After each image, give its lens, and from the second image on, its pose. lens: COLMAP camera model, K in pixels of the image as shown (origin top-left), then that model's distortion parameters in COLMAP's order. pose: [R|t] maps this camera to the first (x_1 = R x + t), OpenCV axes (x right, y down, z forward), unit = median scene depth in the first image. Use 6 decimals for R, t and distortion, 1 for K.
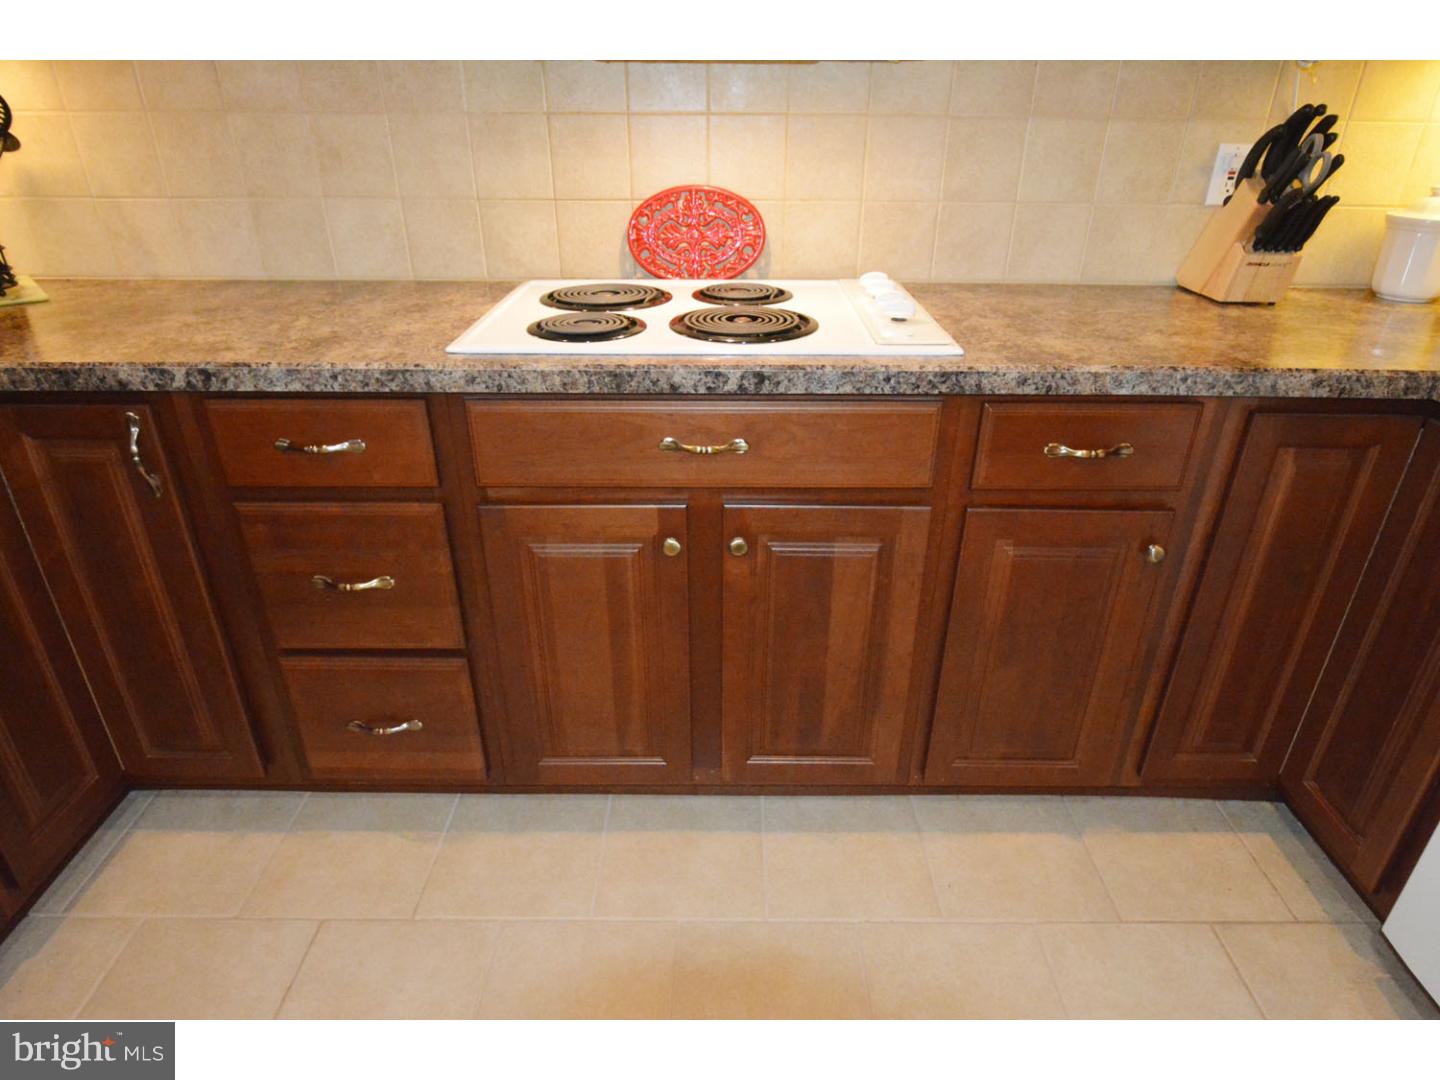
lens RADIAL K [[809.2, 0, 705.8], [0, 809.2, 499.7], [0, 0, 1]] dist [-0.001141, -0.002917]
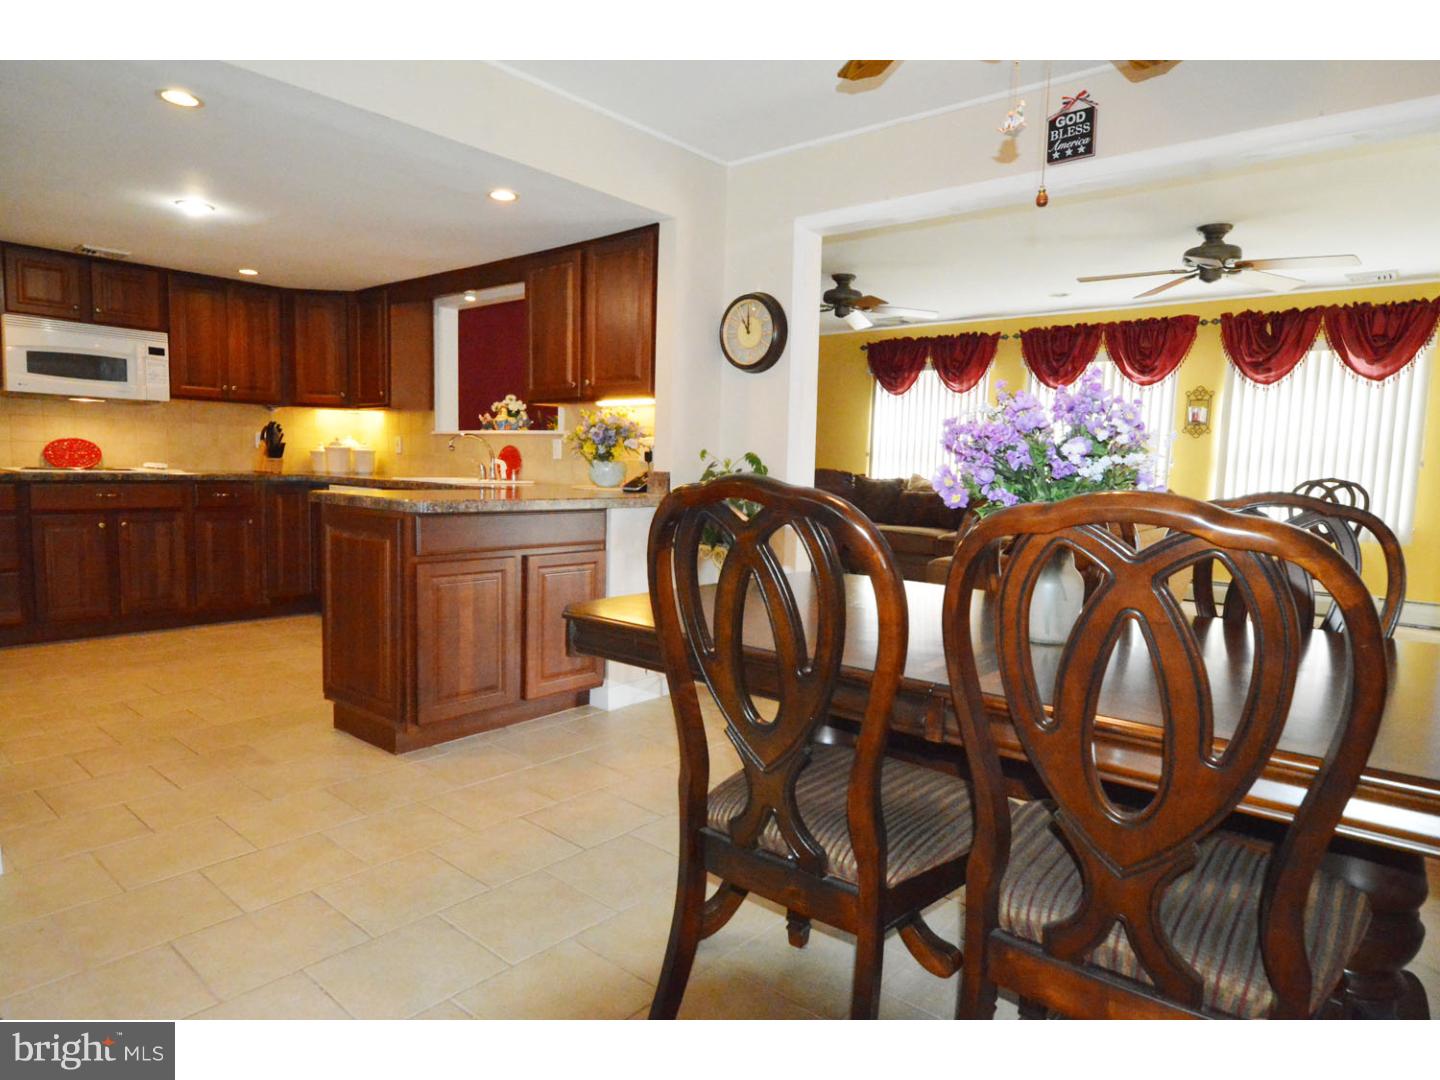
lens RADIAL K [[683.6, 0, 658.2], [0, 683.6, 502.0], [0, 0, 1]] dist [-0.001108, -0.000122]
pose [[0.591790, -0.049182, 0.804590, -1.008999], [0.329924, 0.925483, -0.186094, 1.332382], [-0.735482, 0.375583, 0.563918, -2.531973]]
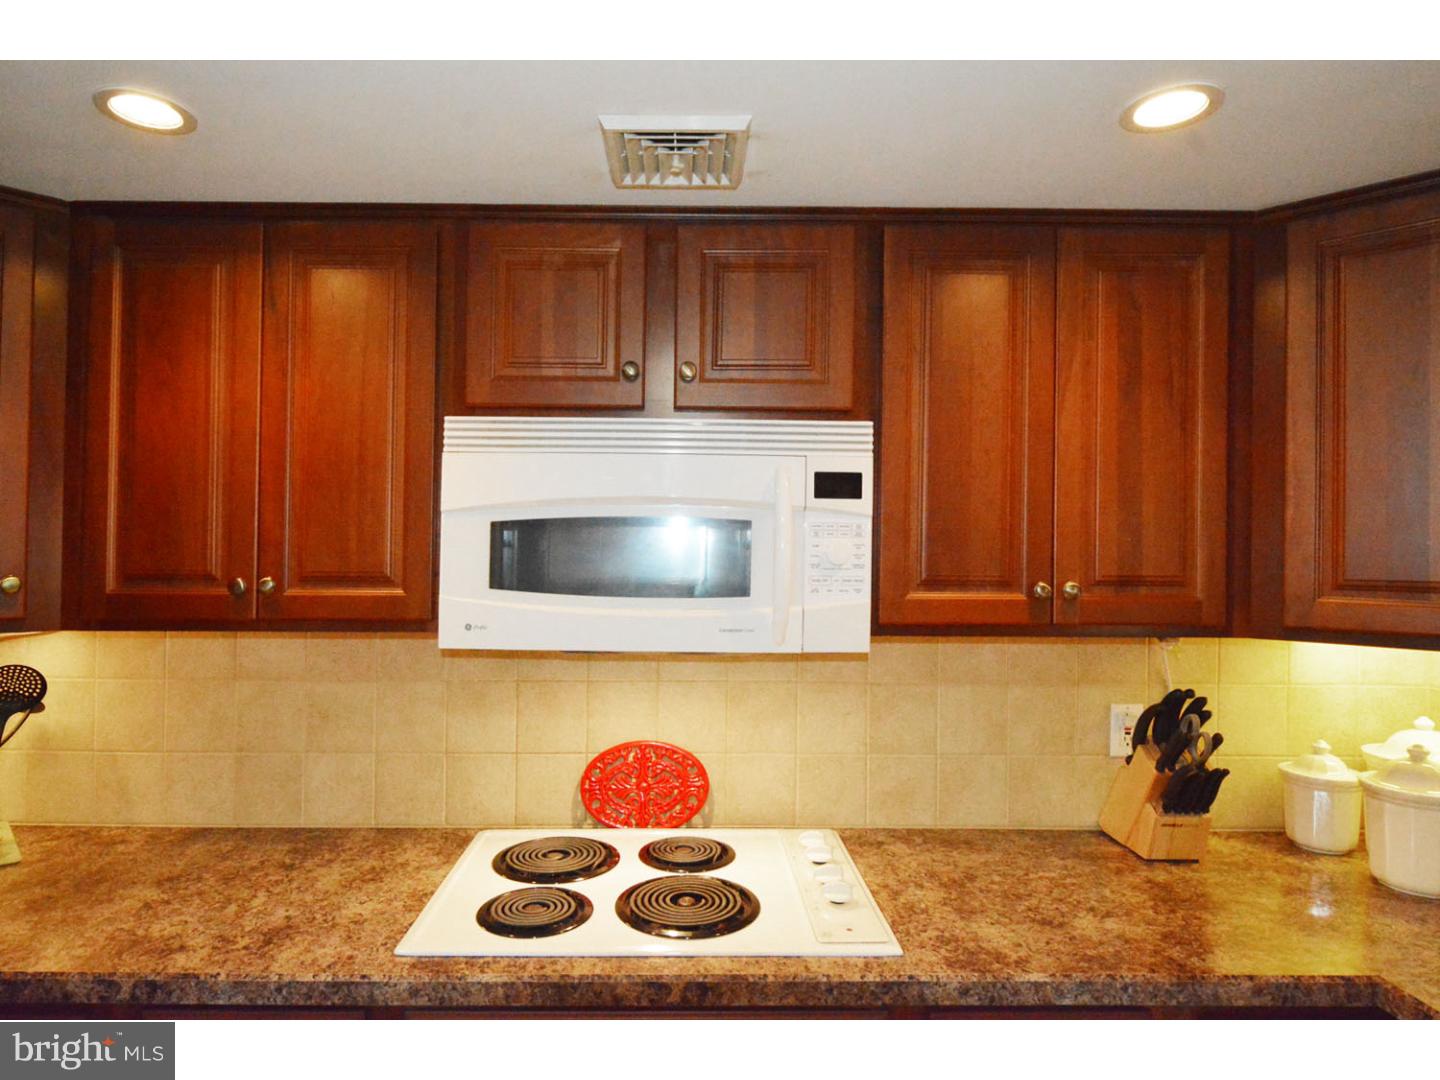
lens RADIAL K [[796.5, 0, 661.4], [0, 796.5, 553.4], [0, 0, 1]] dist [-0.005489, -0.001458]
pose [[0.999819, 0.018699, 0.003403, 0.001848], [-0.015217, 0.894851, -0.446105, -0.171374], [-0.011387, 0.445972, 0.894974, -0.109896]]
